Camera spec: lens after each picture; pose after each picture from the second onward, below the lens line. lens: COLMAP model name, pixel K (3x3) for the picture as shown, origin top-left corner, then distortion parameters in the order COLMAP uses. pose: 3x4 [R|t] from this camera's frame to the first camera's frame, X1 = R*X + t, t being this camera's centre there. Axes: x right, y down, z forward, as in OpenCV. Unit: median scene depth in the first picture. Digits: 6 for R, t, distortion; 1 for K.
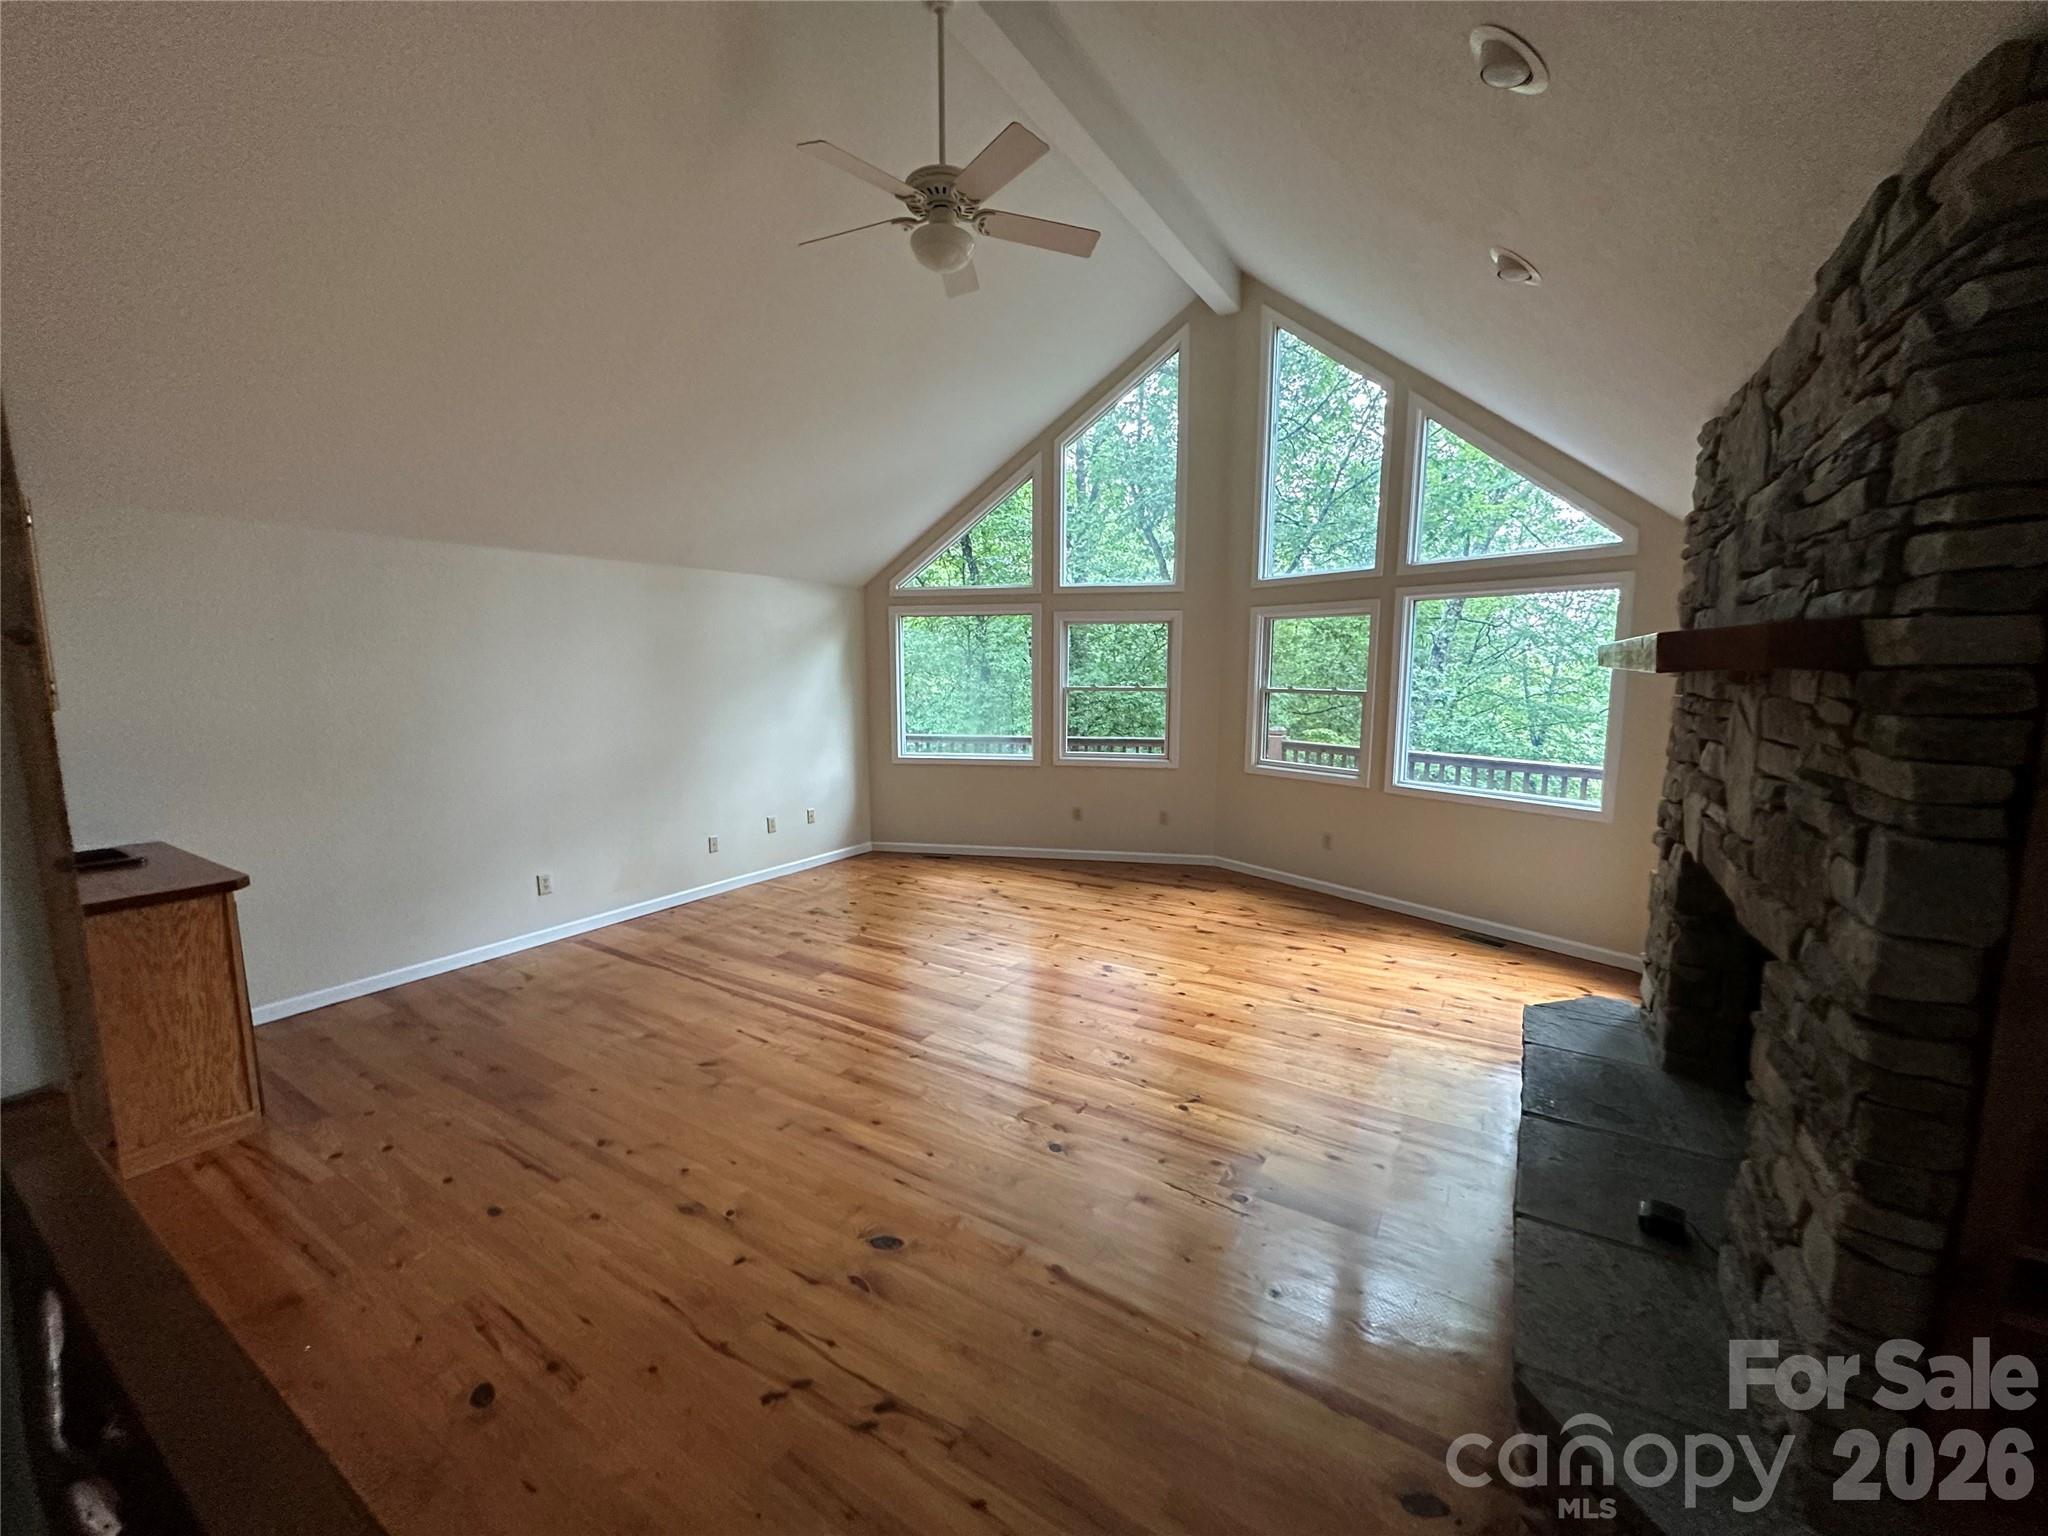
lens RADIAL K [[817.0, 0, 1024.0], [0, 817.0, 768.0], [0, 0, 1]] dist [-0.000299, -0.000039]
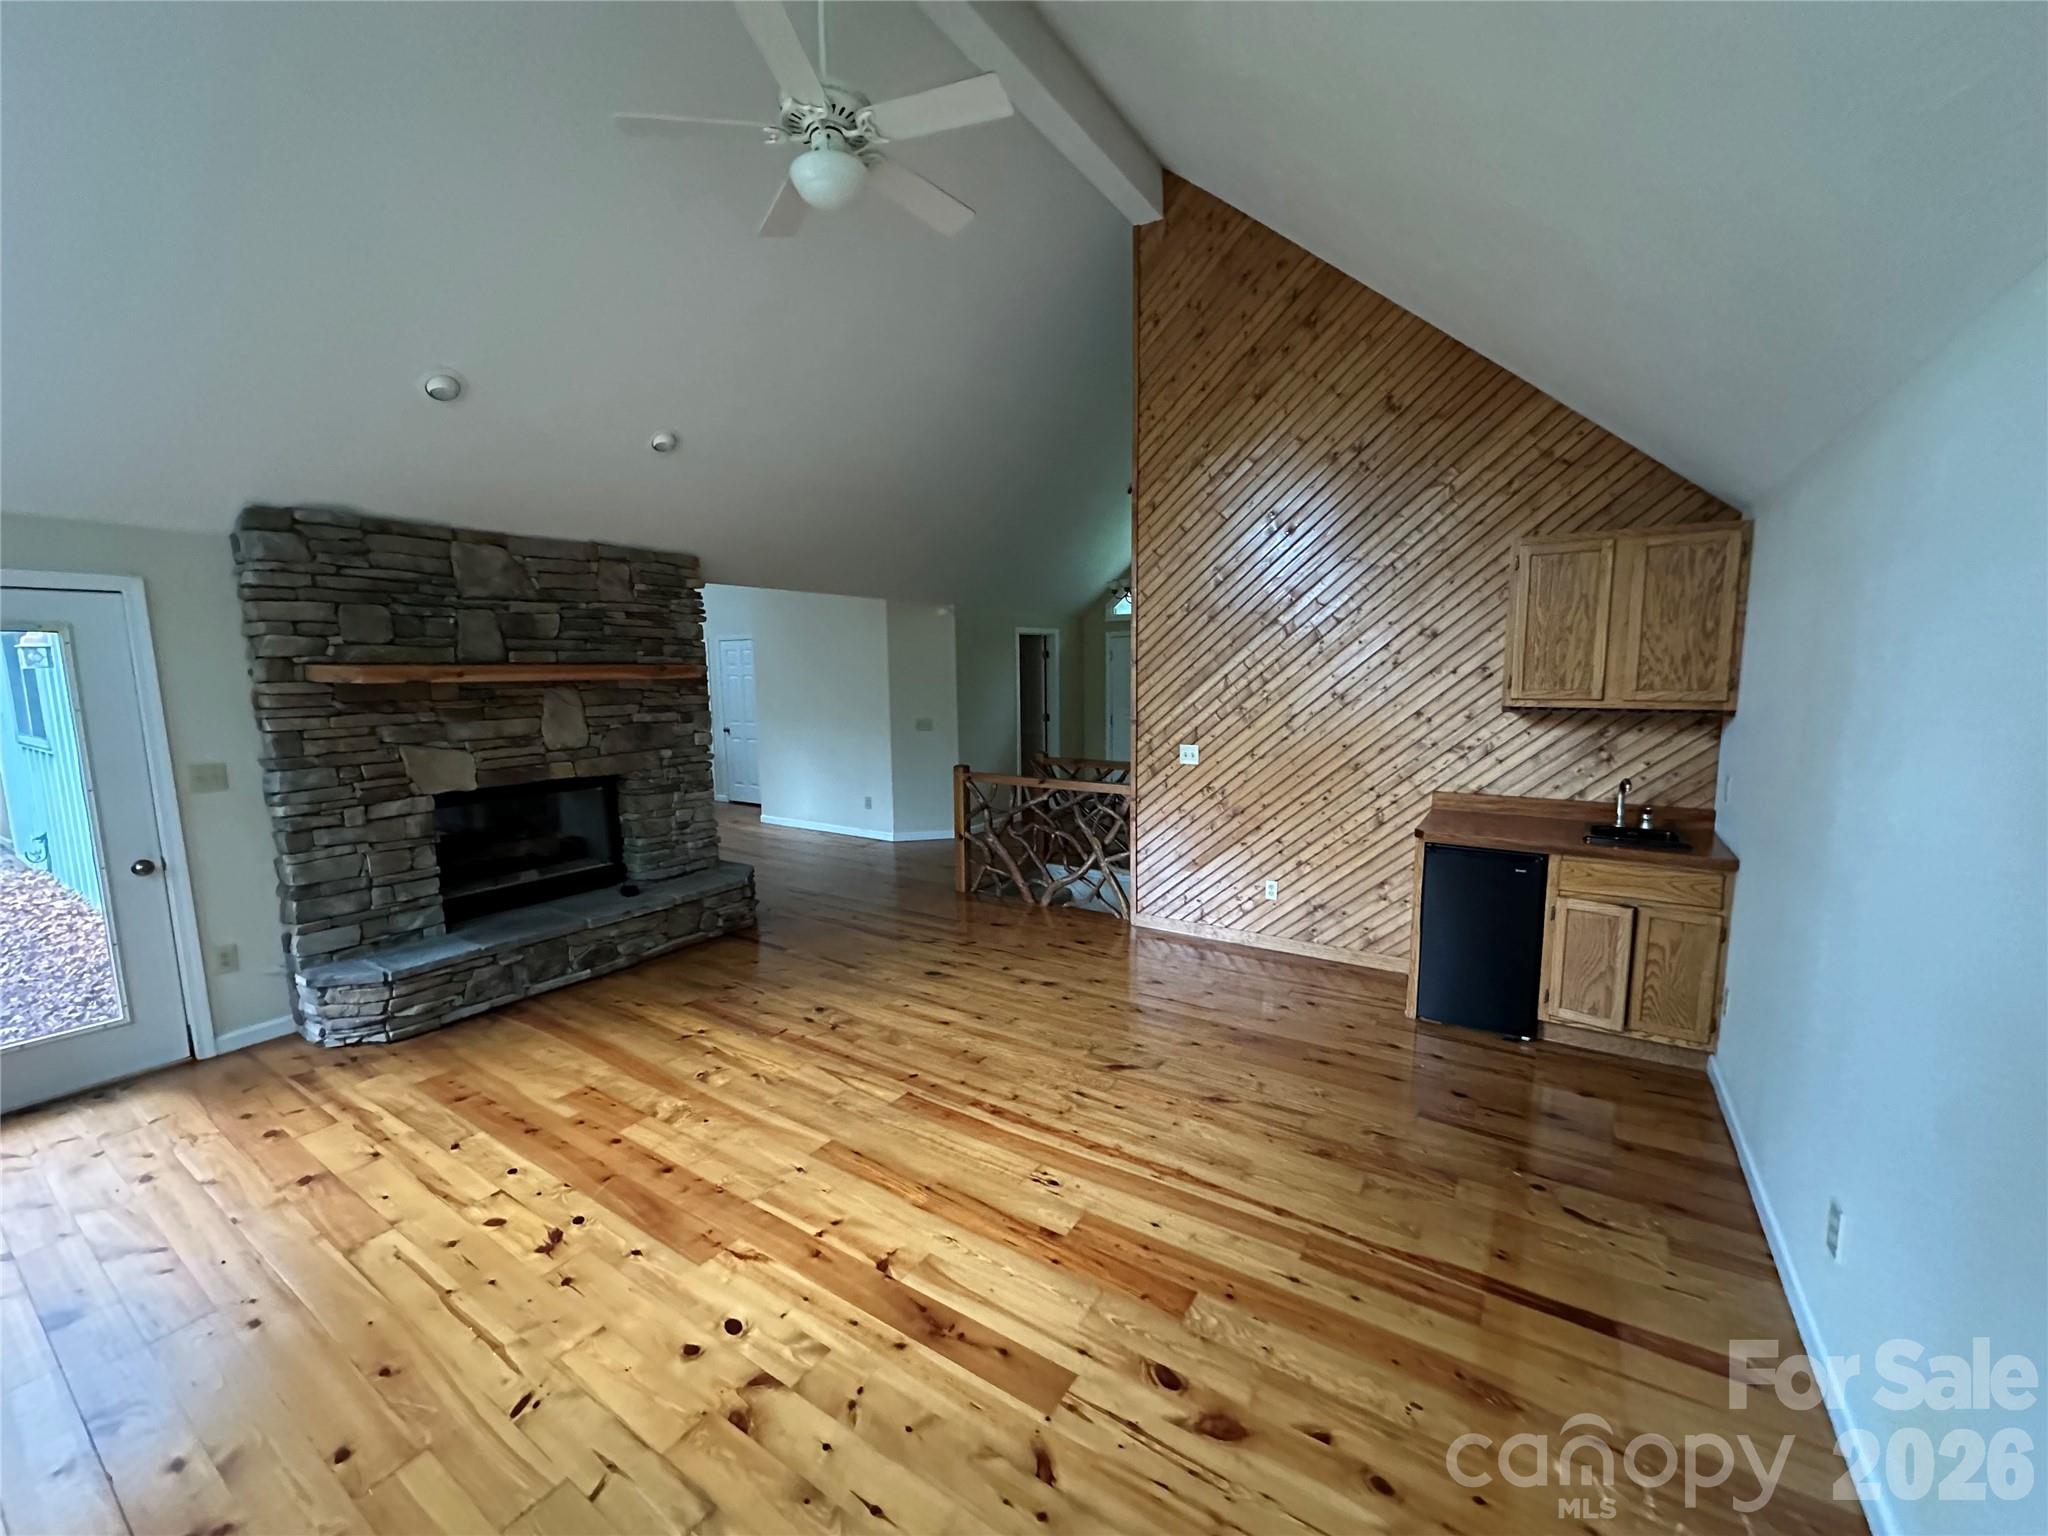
lens RADIAL K [[817.0, 0, 1024.0], [0, 817.0, 768.0], [0, 0, 1]] dist [-0.000299, -0.000039]
pose [[-0.999562, 0.009527, 0.028014, -0.246968], [0.016398, 0.966422, 0.256436, -0.207507], [-0.024631, 0.256783, -0.966155, 1.545189]]
